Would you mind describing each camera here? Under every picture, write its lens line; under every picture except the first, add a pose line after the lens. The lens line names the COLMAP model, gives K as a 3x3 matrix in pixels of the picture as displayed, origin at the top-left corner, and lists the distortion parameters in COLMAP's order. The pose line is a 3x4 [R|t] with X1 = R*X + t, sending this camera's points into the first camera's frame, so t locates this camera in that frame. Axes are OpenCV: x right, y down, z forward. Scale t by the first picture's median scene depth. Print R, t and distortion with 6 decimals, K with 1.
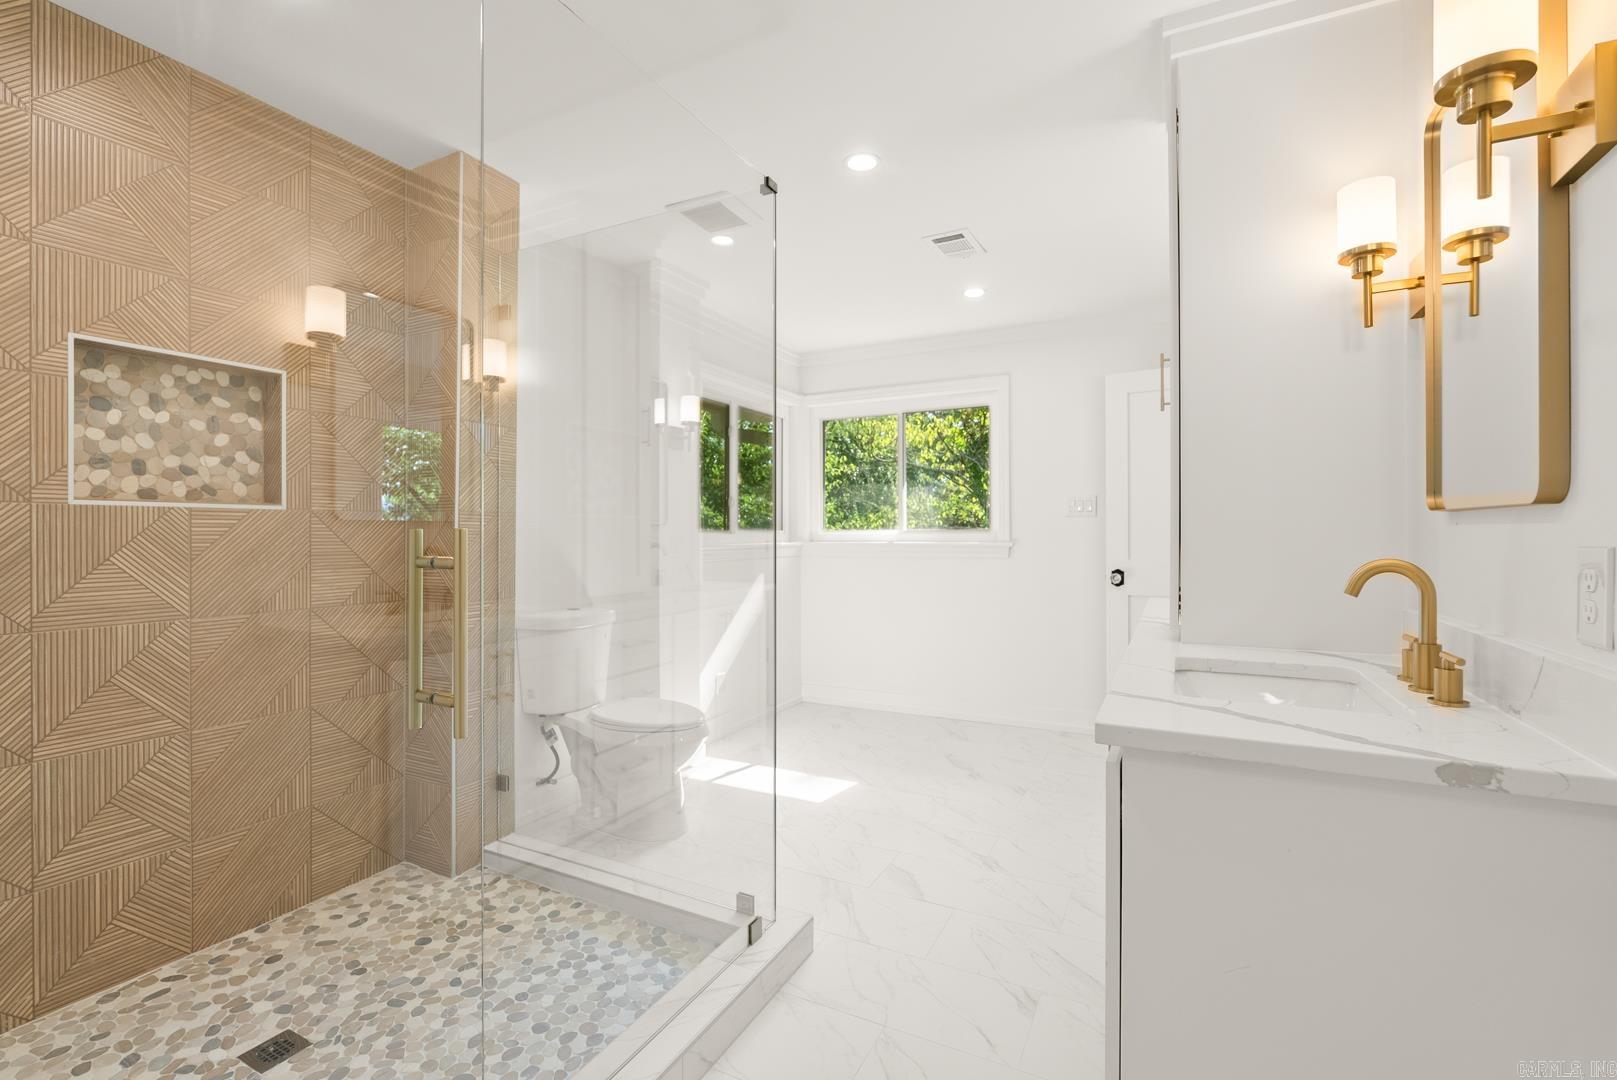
lens RADIAL K [[724.1, 0, 816.4], [0, 724.1, 534.8], [0, 0, 1]] dist [-0.008407, 0.001057]
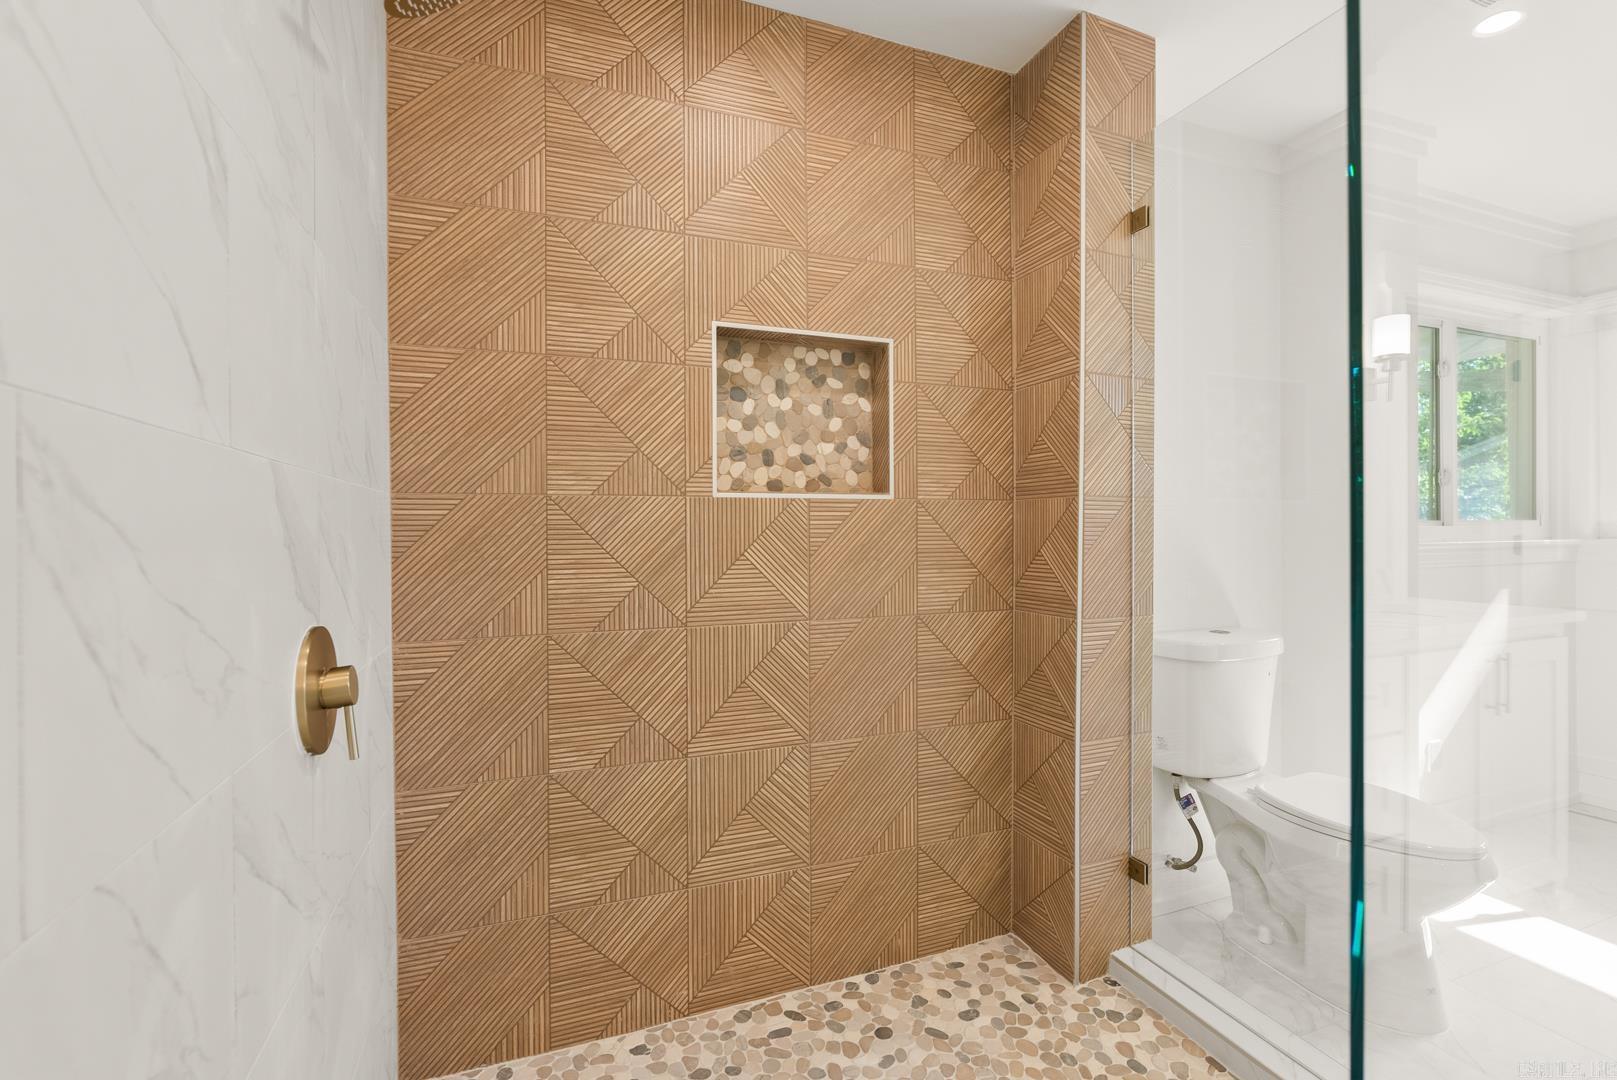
lens RADIAL K [[724.1, 0, 810.2], [0, 724.1, 531.8], [0, 0, 1]] dist [-0.008407, 0.001057]
pose [[0.747018, -0.000764, -0.664804, -0.248111], [0.002938, 0.999993, 0.002153, 0.002095], [0.664798, -0.003562, 0.747015, 0.302889]]
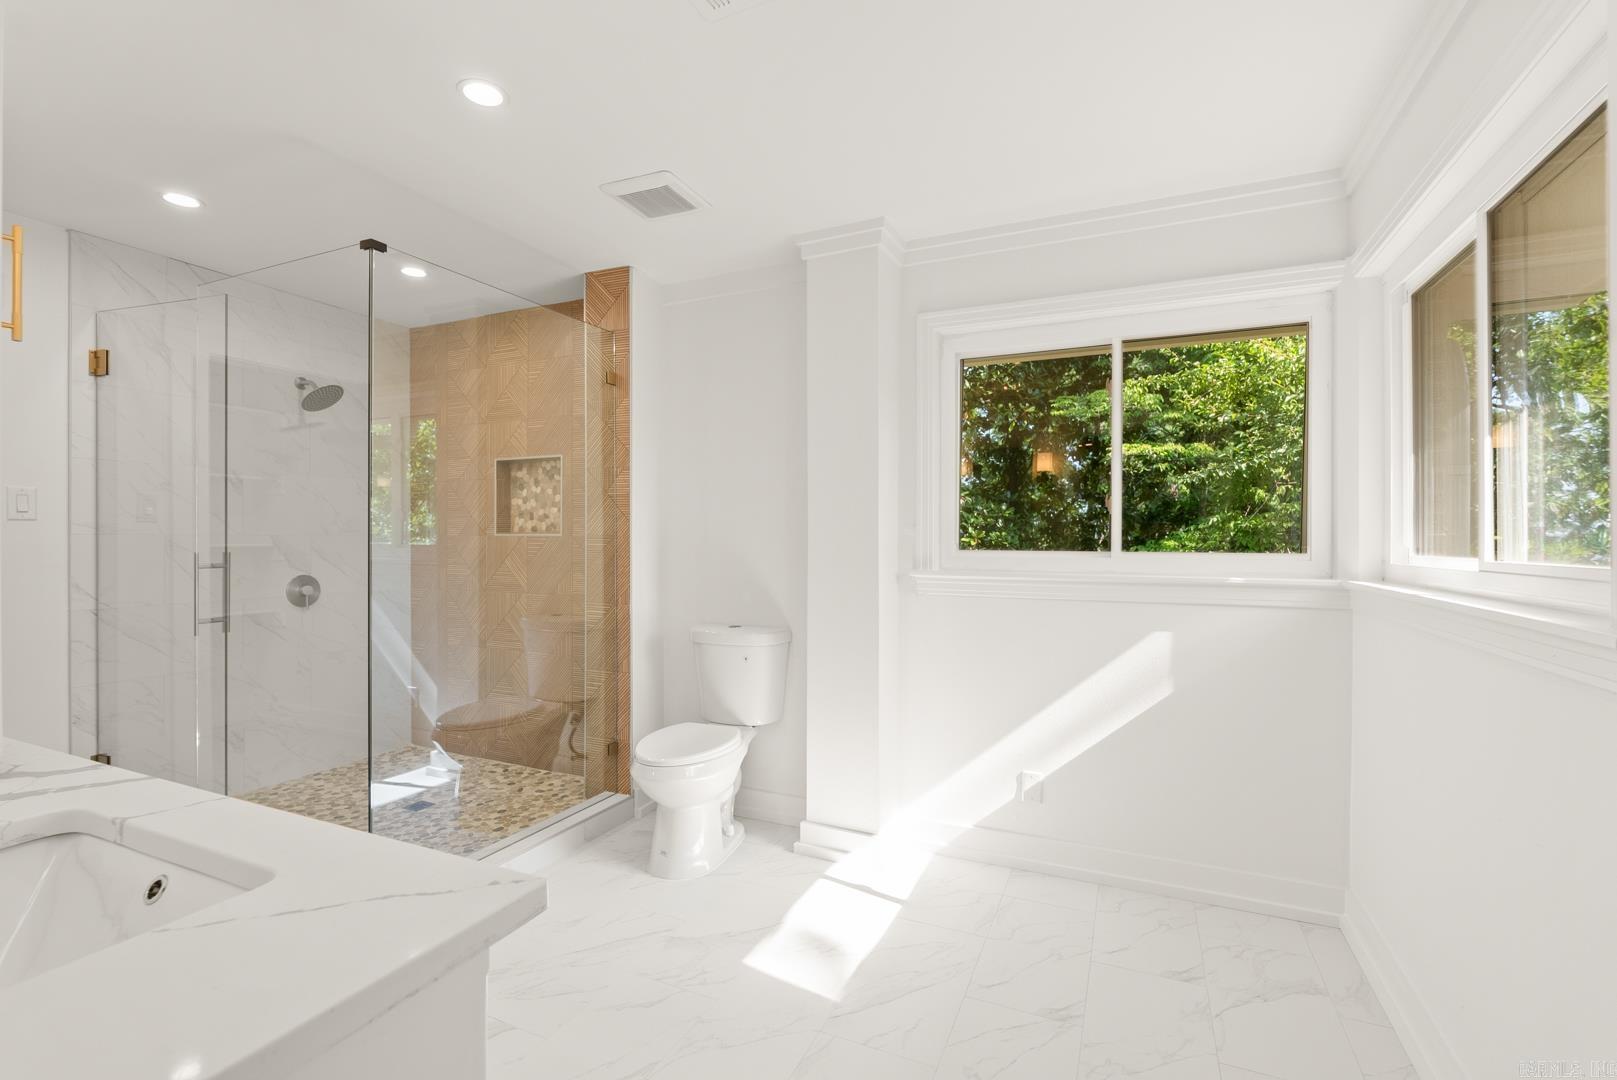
lens RADIAL K [[724.1, 0, 812.1], [0, 724.1, 538.9], [0, 0, 1]] dist [-0.008407, 0.001057]
pose [[0.037983, 0.003084, -0.999274, 1.058455], [-0.005200, 0.999982, 0.002888, -0.038464], [0.999265, 0.005087, 0.037999, 1.622705]]
